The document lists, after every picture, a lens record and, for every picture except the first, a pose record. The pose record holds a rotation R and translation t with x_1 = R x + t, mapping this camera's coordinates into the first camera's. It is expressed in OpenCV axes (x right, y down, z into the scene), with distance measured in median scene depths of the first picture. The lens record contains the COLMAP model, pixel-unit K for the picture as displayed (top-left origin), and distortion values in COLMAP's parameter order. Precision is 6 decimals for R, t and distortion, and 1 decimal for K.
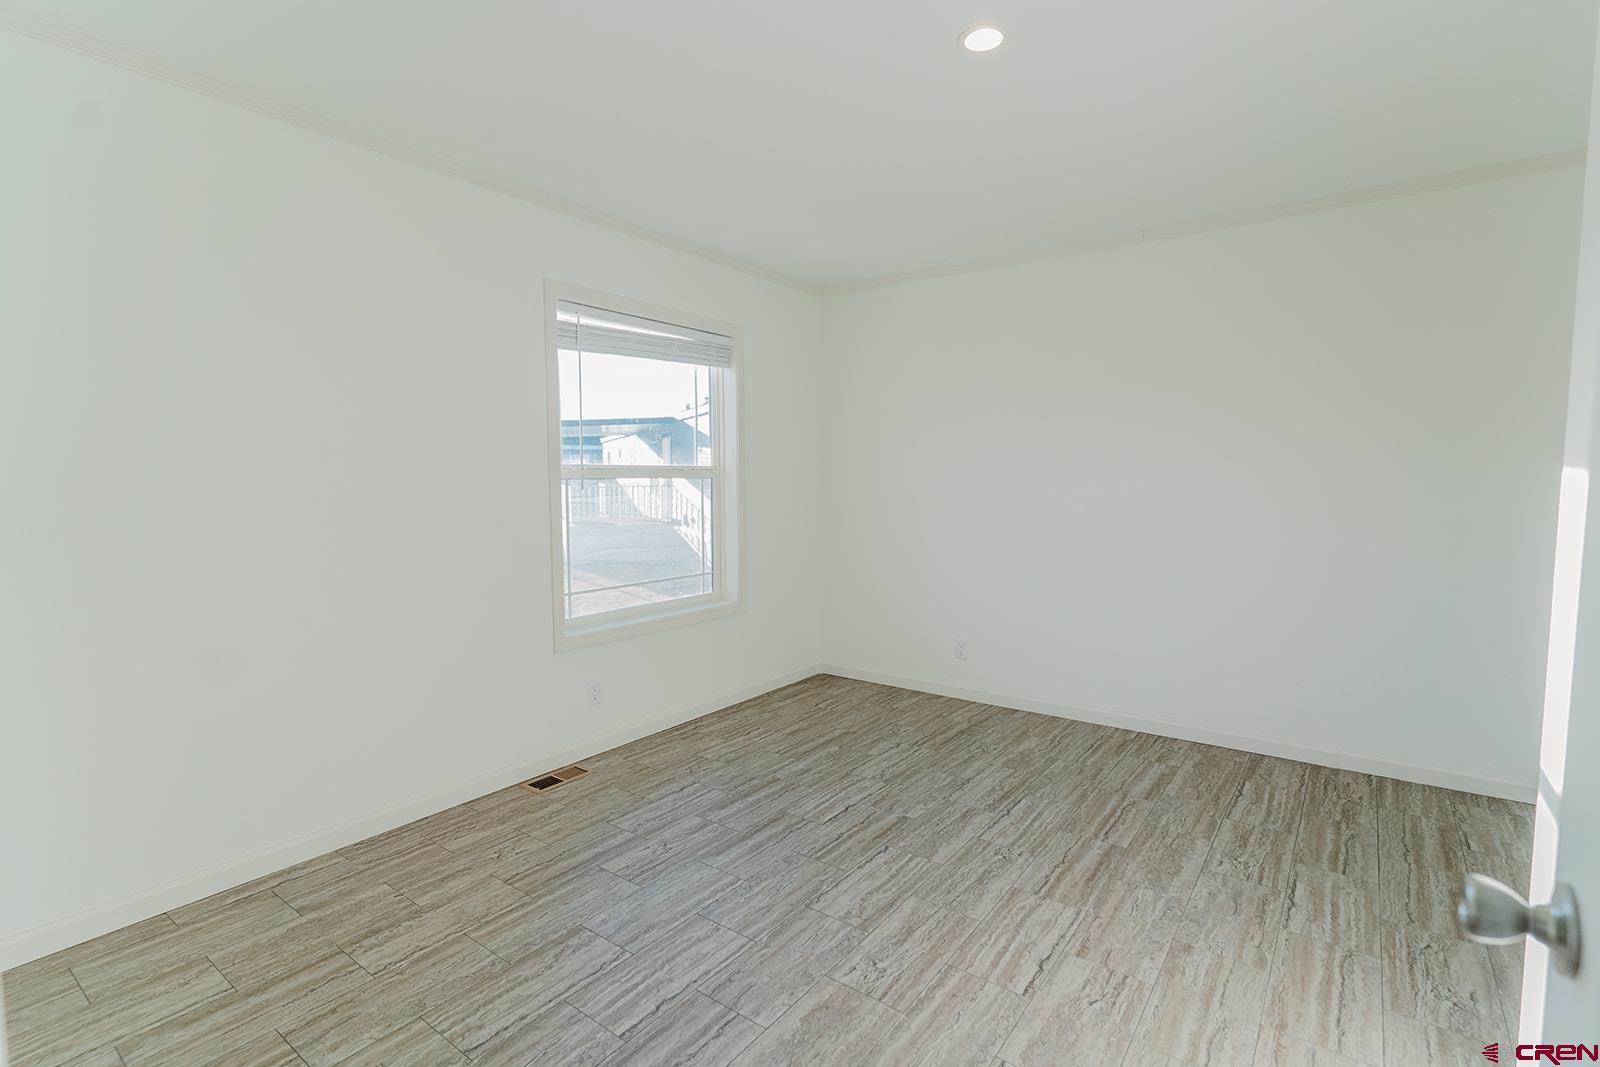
lens RADIAL K [[774.2, 0, 800.0], [0, 774.2, 535.2], [0, 0, 1]] dist [0.000945, -0.000791]
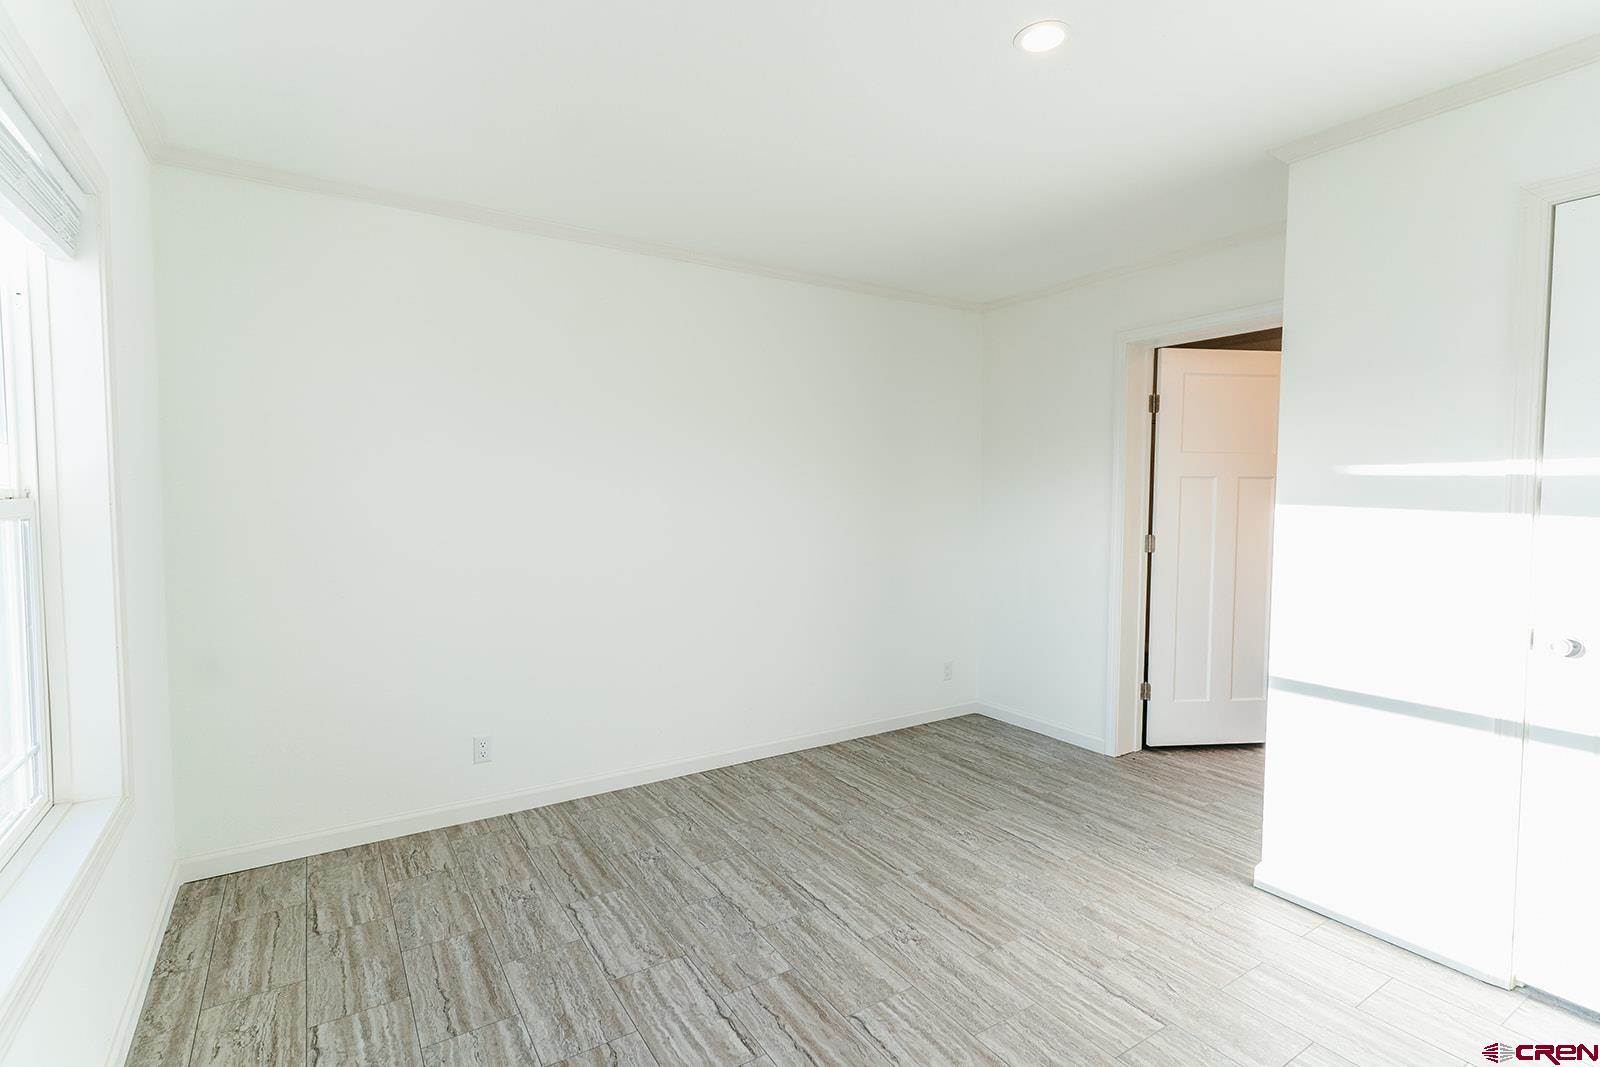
lens RADIAL K [[774.2, 0, 805.0], [0, 774.2, 533.8], [0, 0, 1]] dist [0.000945, -0.000791]
pose [[0.332573, -0.043909, 0.942055, -0.475466], [0.066339, 0.997530, 0.023075, -0.062244], [-0.940741, 0.054821, 0.334664, 0.634649]]
